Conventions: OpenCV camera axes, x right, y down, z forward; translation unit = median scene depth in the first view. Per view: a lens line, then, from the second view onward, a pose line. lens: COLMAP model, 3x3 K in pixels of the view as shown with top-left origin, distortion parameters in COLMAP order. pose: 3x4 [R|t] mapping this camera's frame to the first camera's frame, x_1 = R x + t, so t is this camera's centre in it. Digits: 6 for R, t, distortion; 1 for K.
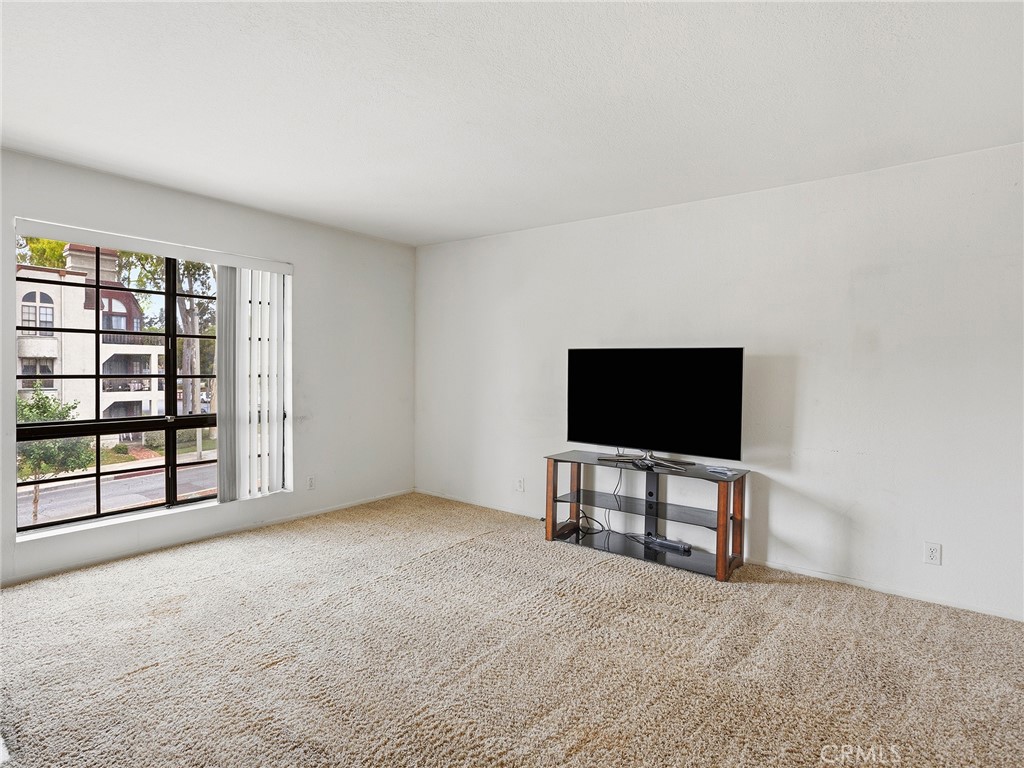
lens RADIAL K [[552.3, 0, 510.0], [0, 552.3, 374.5], [0, 0, 1]] dist [-0.055850, 0.034789]
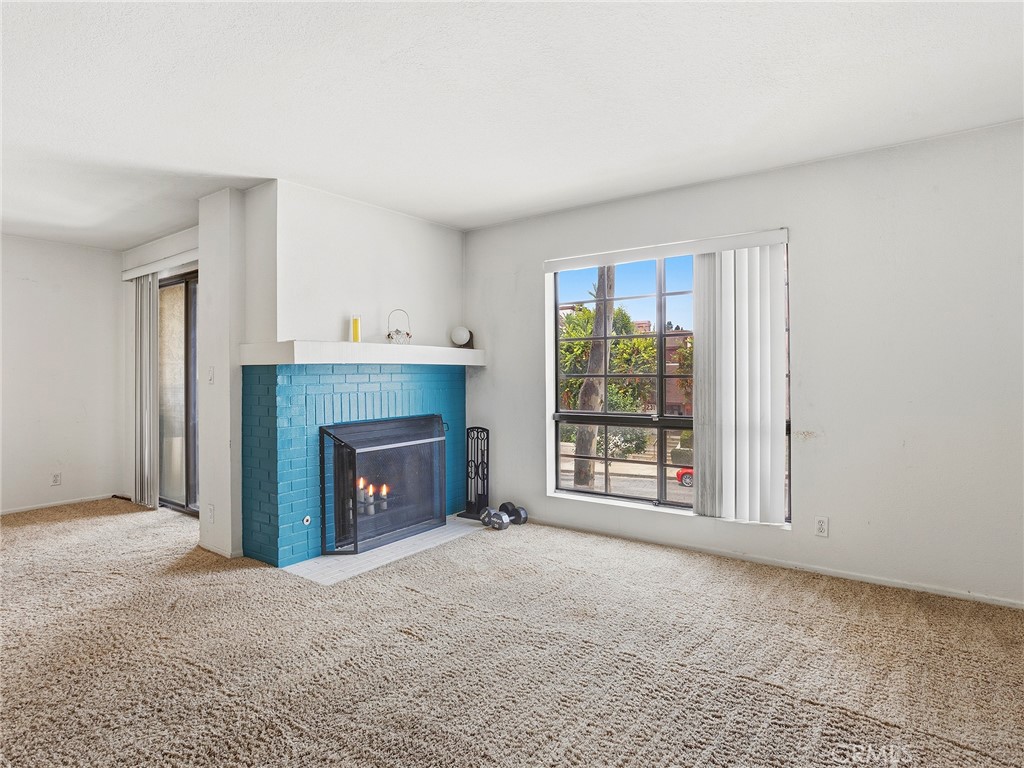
lens RADIAL K [[552.3, 0, 510.0], [0, 552.3, 374.5], [0, 0, 1]] dist [-0.055850, 0.034789]
pose [[0.017637, -0.010703, -0.999787, 0.393151], [-0.004889, 0.999930, -0.010791, 0.011679], [0.999833, 0.005079, 0.017583, 0.686984]]
